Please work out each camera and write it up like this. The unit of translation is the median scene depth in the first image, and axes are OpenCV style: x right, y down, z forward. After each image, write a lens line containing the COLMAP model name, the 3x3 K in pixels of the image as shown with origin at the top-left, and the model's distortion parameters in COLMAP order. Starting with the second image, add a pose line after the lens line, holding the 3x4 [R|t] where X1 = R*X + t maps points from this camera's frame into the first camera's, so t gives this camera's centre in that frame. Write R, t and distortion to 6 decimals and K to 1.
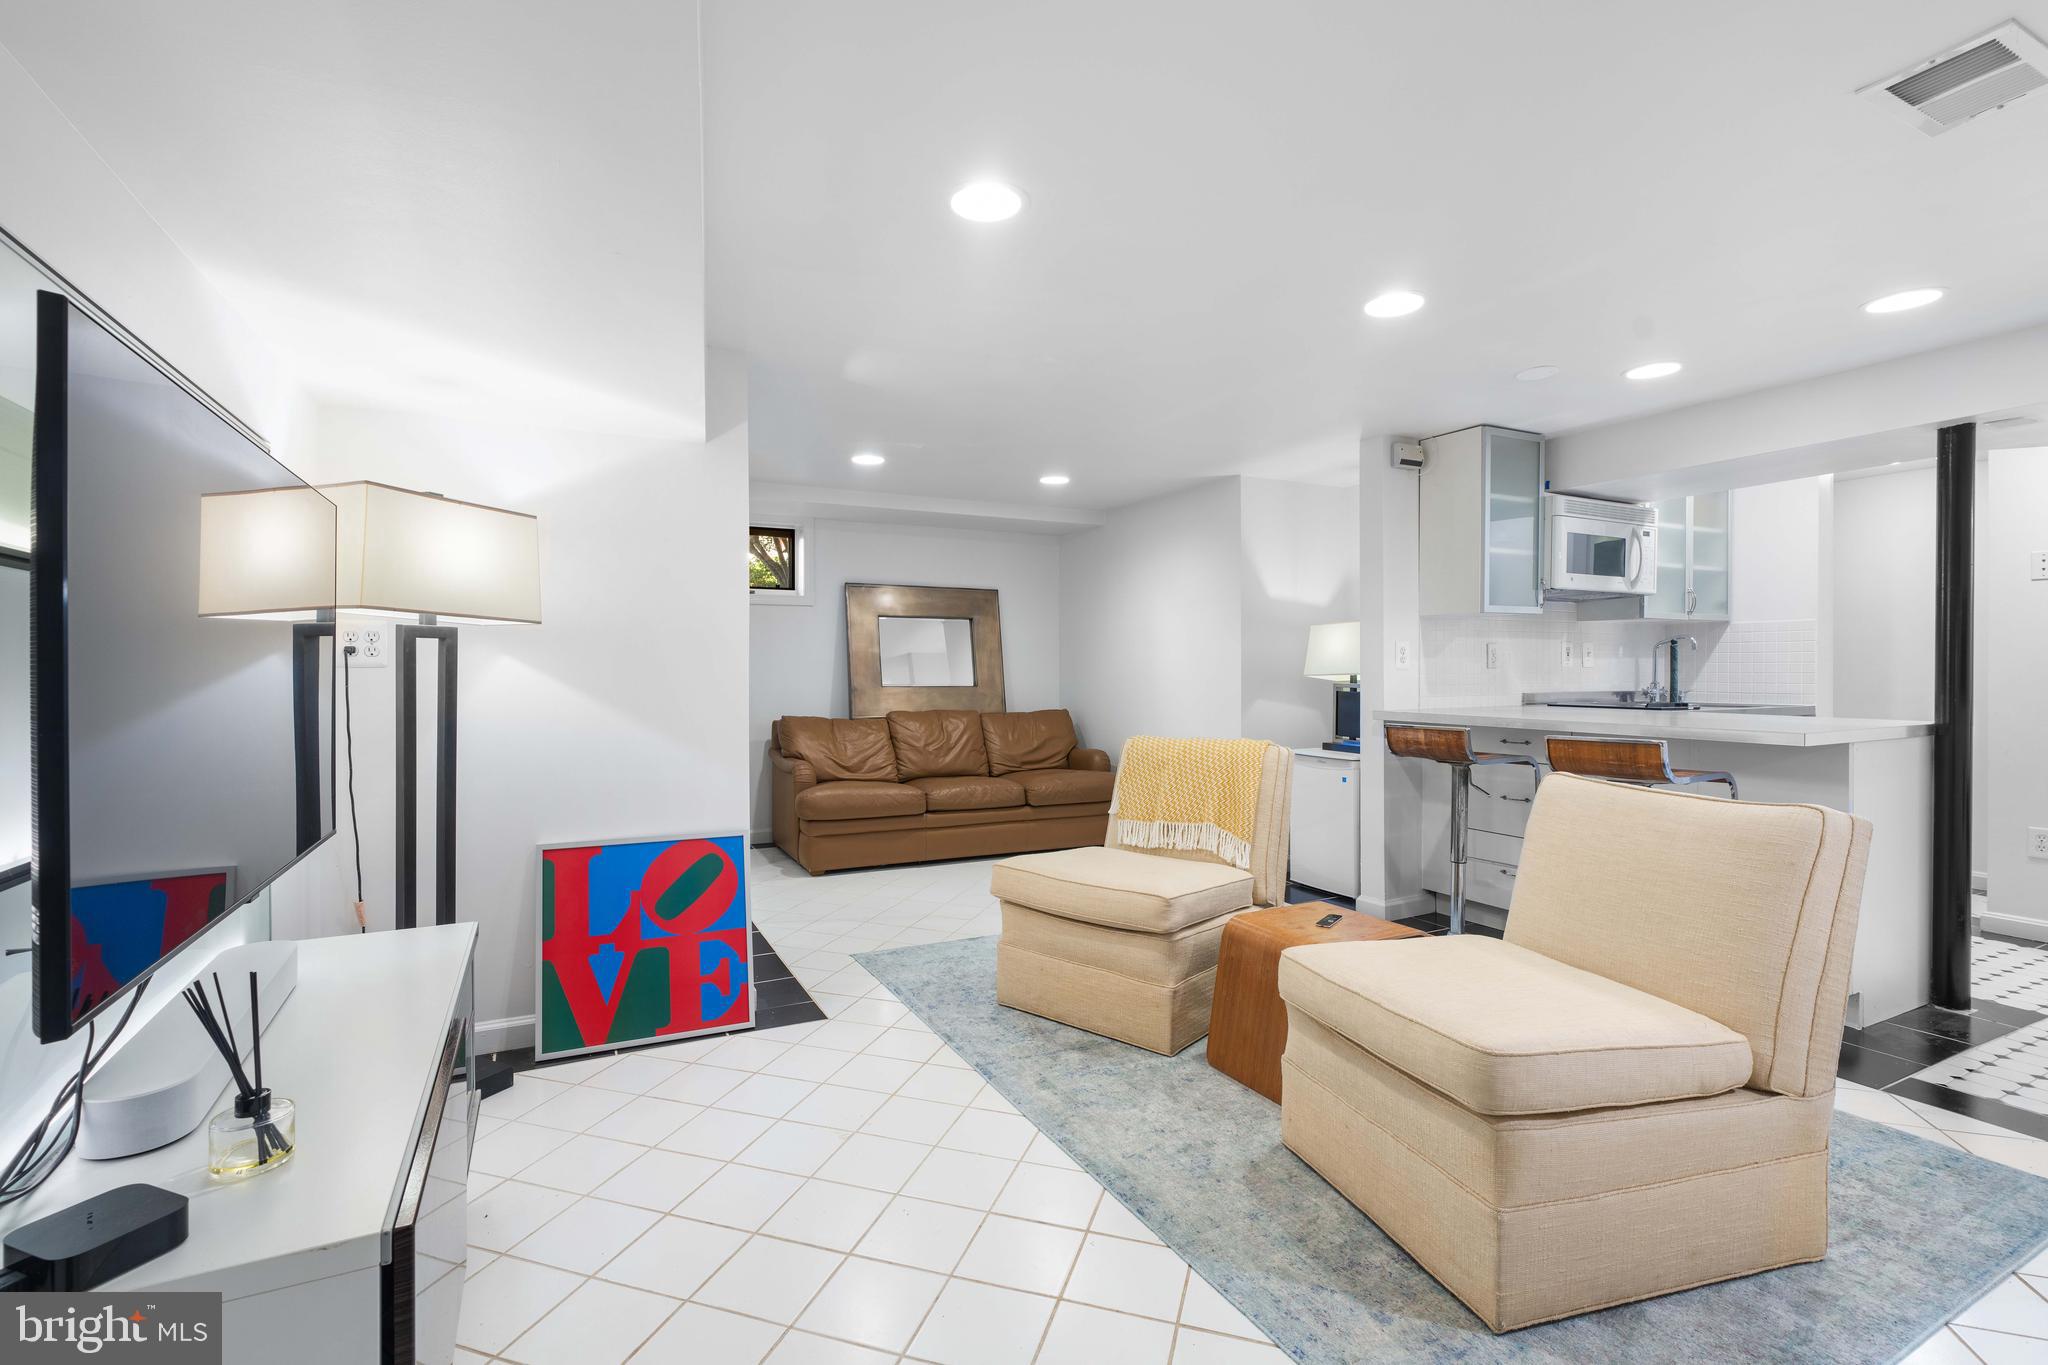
lens RADIAL K [[916.3, 0, 1025.9], [0, 916.3, 677.2], [0, 0, 1]] dist [-0.000982, 0.000175]
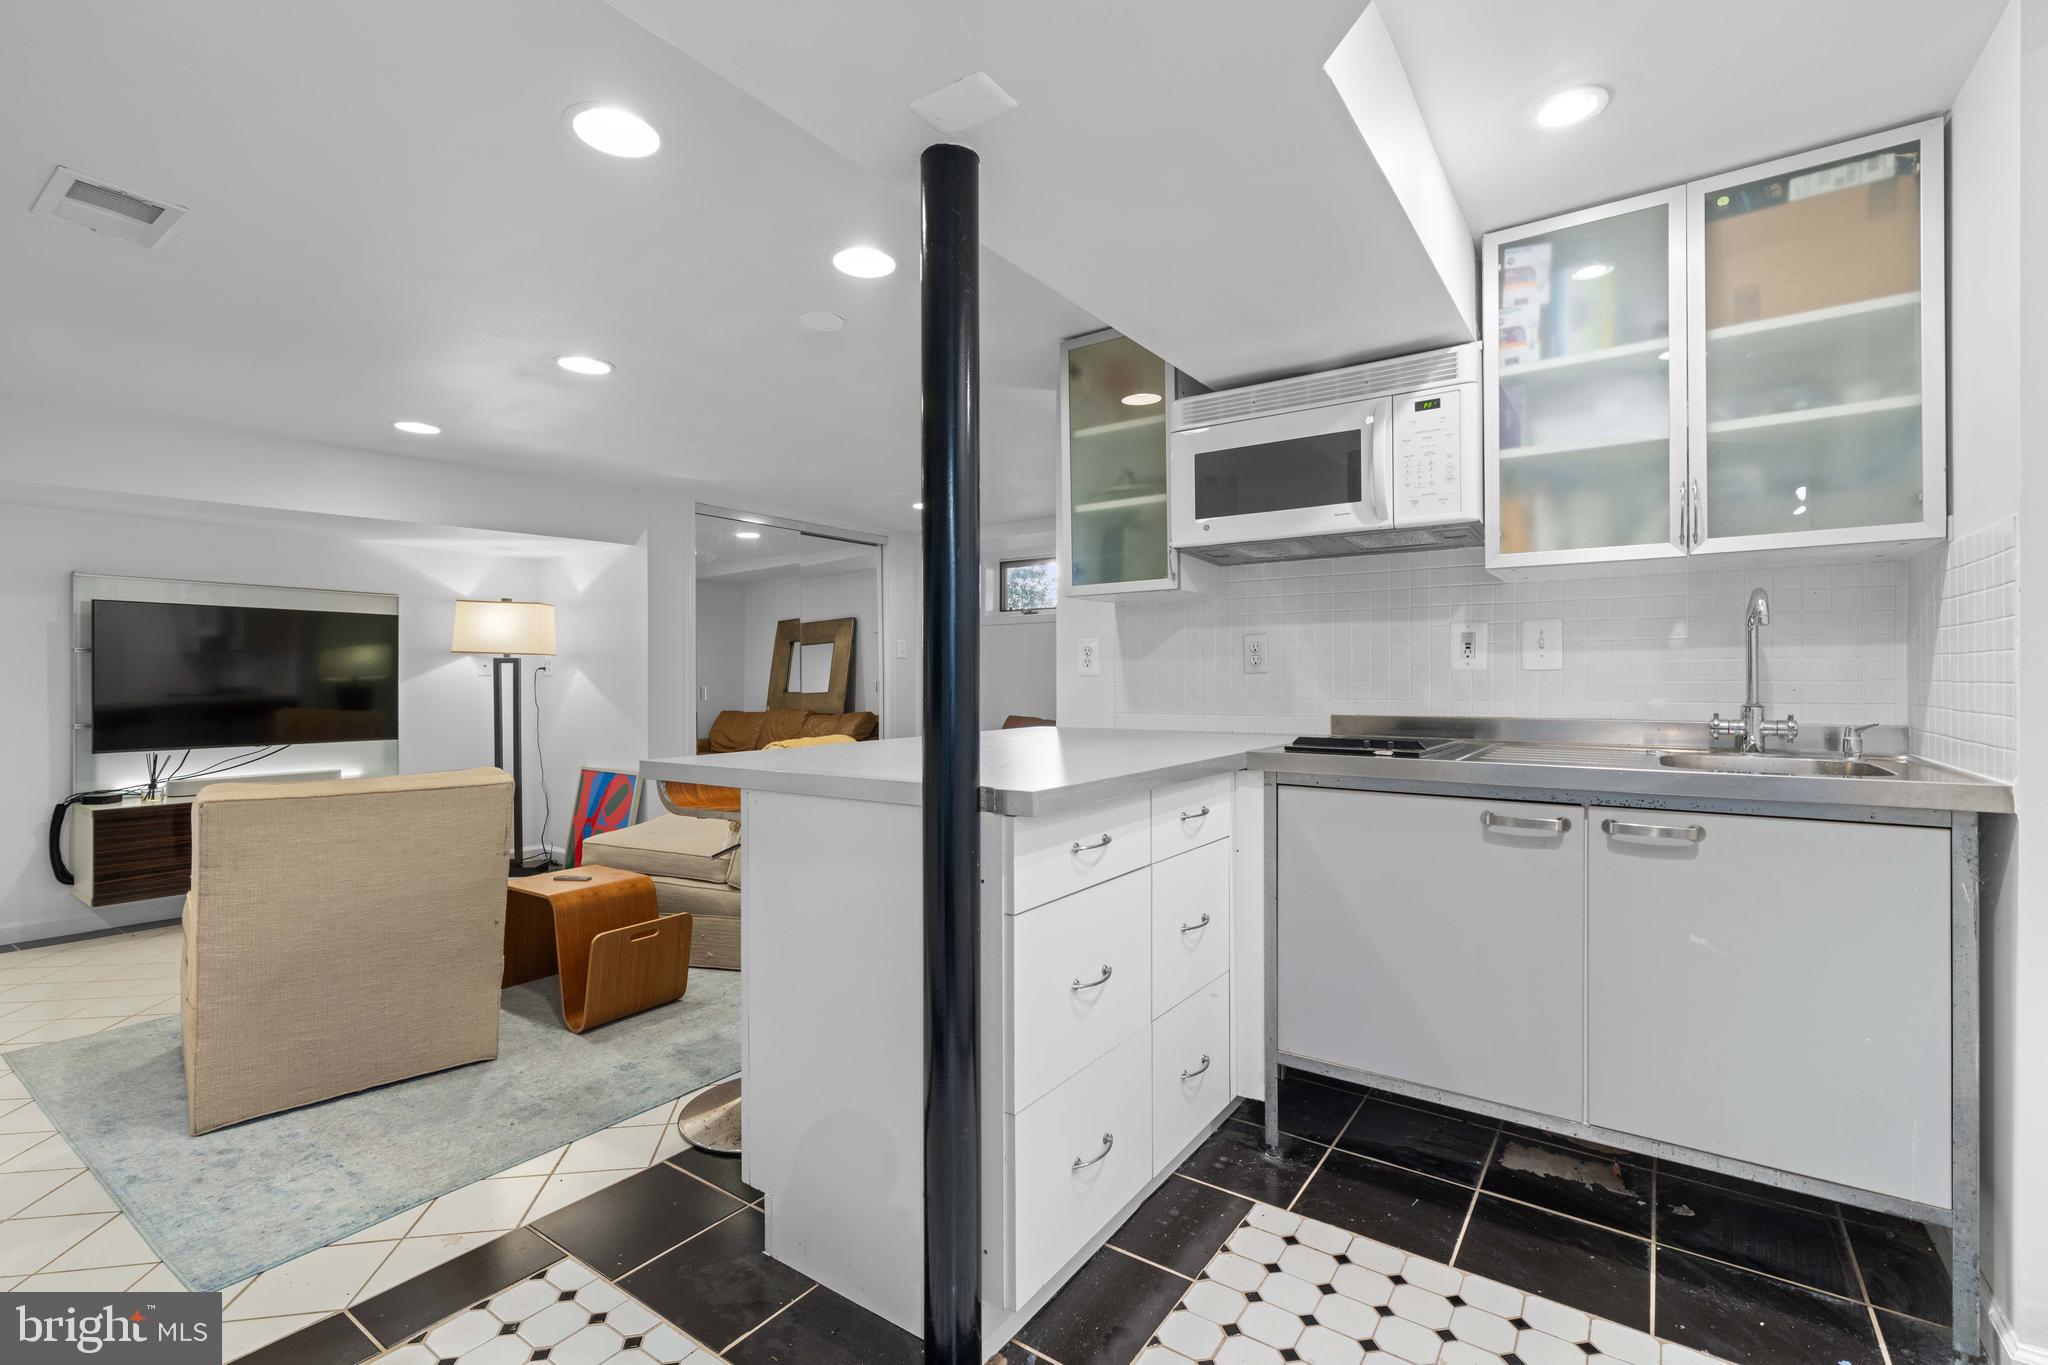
lens RADIAL K [[916.3, 0, 1022.2], [0, 916.3, 678.1], [0, 0, 1]] dist [-0.000982, 0.000175]
pose [[0.459579, 0.003594, -0.888129, 1.039425], [-0.002859, 0.999993, 0.002567, -0.007889], [0.888132, 0.001360, 0.459586, 0.587762]]
